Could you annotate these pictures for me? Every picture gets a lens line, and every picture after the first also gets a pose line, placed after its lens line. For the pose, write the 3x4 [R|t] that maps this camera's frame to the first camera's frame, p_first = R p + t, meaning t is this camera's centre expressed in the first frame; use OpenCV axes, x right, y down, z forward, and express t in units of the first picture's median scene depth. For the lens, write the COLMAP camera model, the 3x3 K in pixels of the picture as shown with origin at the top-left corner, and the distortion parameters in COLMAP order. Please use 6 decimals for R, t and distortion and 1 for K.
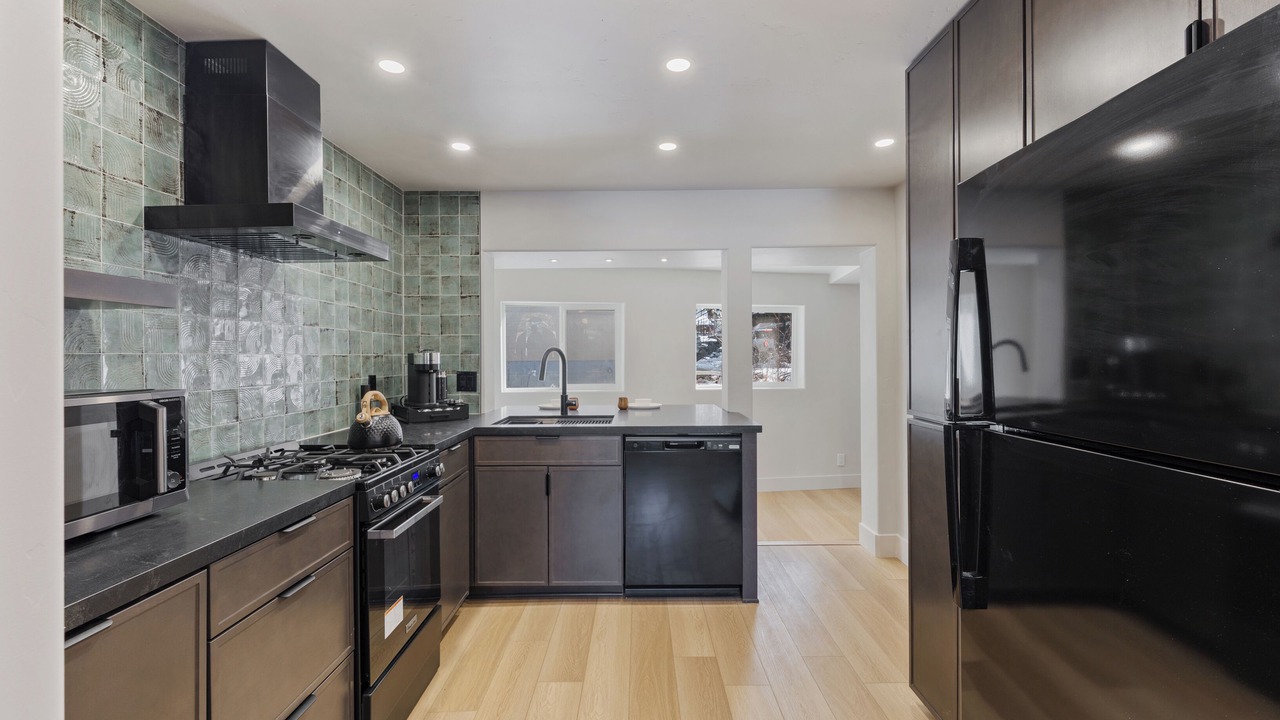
lens RADIAL K [[515.4, 0, 639.2], [0, 515.4, 355.7], [0, 0, 1]] dist [-0.000320, -0.000080]
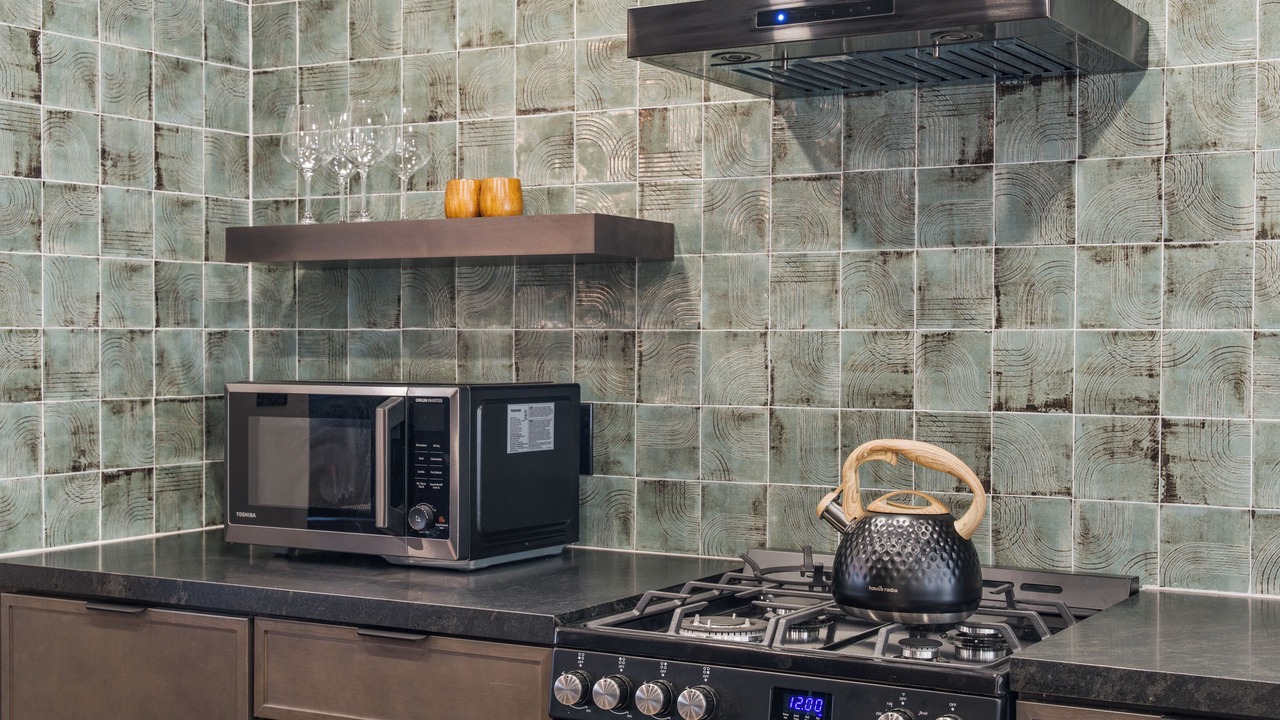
lens RADIAL K [[1769.0, 0, 638.6], [0, 1769.0, 365.7], [0, 0, 1]] dist [0.026338, 0.000000]
pose [[-0.496145, 0.023969, -0.867909, 0.475902], [0.003271, 0.999663, 0.025738, -0.009809], [0.868234, 0.009931, -0.496056, 1.174278]]
